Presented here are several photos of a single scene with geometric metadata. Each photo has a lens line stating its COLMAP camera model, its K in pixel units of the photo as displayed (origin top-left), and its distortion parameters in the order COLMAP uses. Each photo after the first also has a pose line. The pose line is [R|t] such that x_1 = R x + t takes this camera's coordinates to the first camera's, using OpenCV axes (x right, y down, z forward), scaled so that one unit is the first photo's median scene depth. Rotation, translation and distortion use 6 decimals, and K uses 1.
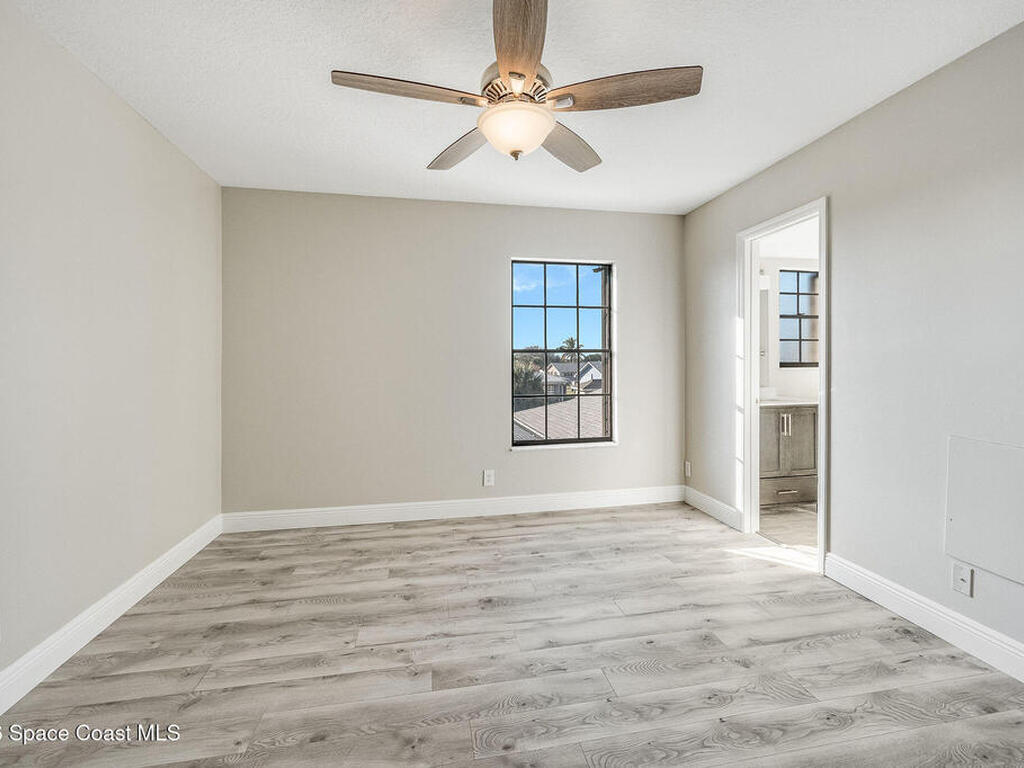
lens RADIAL K [[462.6, 0, 509.6], [0, 462.6, 374.9], [0, 0, 1]] dist [0.001631, -0.001086]
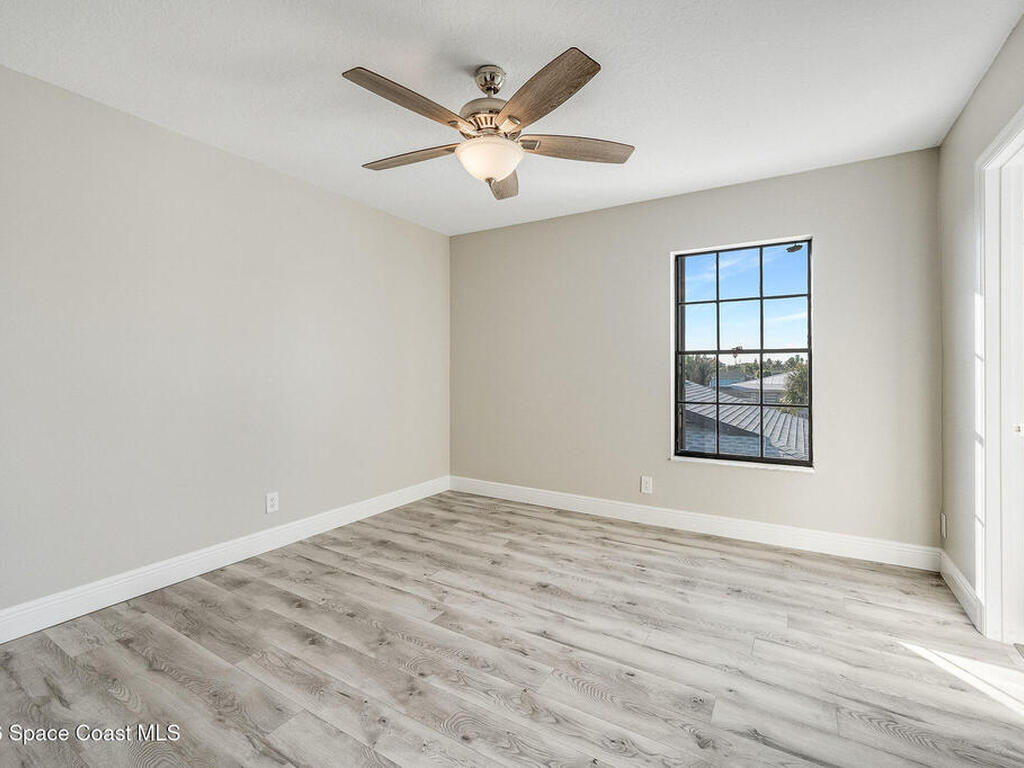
lens RADIAL K [[462.6, 0, 508.7], [0, 462.6, 379.0], [0, 0, 1]] dist [0.001631, -0.001086]
pose [[0.744702, 0.020771, -0.667074, 0.490822], [-0.019434, 0.999767, 0.009435, -0.002095], [0.667114, 0.005937, 0.744932, 0.112879]]
